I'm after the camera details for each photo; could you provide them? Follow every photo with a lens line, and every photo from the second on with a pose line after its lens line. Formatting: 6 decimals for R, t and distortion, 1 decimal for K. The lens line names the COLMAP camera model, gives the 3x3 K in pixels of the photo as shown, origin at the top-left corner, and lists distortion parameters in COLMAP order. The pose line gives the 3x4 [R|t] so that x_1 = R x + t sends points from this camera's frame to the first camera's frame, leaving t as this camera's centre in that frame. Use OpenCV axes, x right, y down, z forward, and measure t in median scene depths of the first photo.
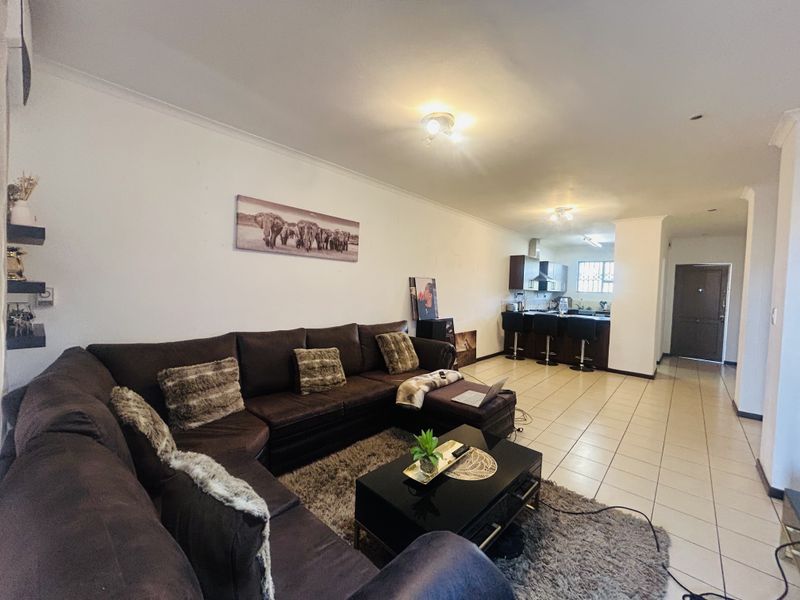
lens RADIAL K [[326.0, 0, 398.4], [0, 326.0, 297.0], [0, 0, 1]] dist [-0.001222, -0.000275]
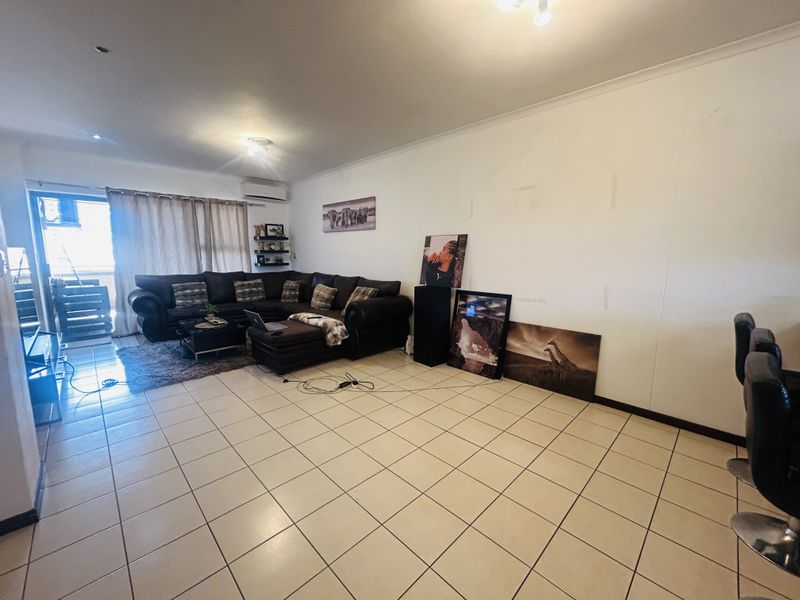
lens RADIAL K [[325.0, 0, 396.2], [0, 325.0, 295.7], [0, 0, 1]] dist [-0.001443, 0.004113]
pose [[-0.071006, 0.100212, -0.992429, 1.125697], [-0.037268, 0.993979, 0.103035, 0.015396], [0.996779, 0.044302, -0.066844, 1.177497]]
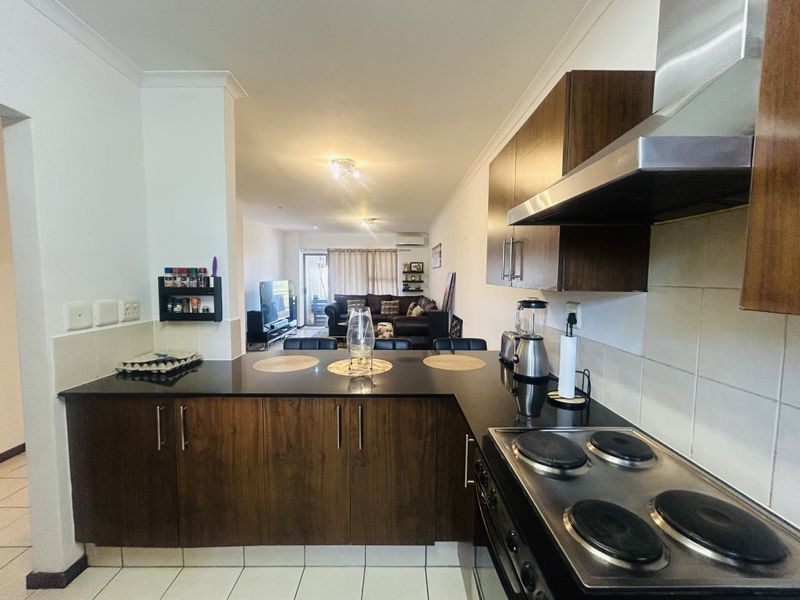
lens RADIAL K [[326.0, 0, 398.4], [0, 326.0, 297.0], [0, 0, 1]] dist [-0.001222, -0.000275]
pose [[-0.743315, 0.004219, -0.668929, 1.155477], [-0.051559, 0.996644, 0.063578, -0.047651], [0.666952, 0.081747, -0.740603, 2.110797]]
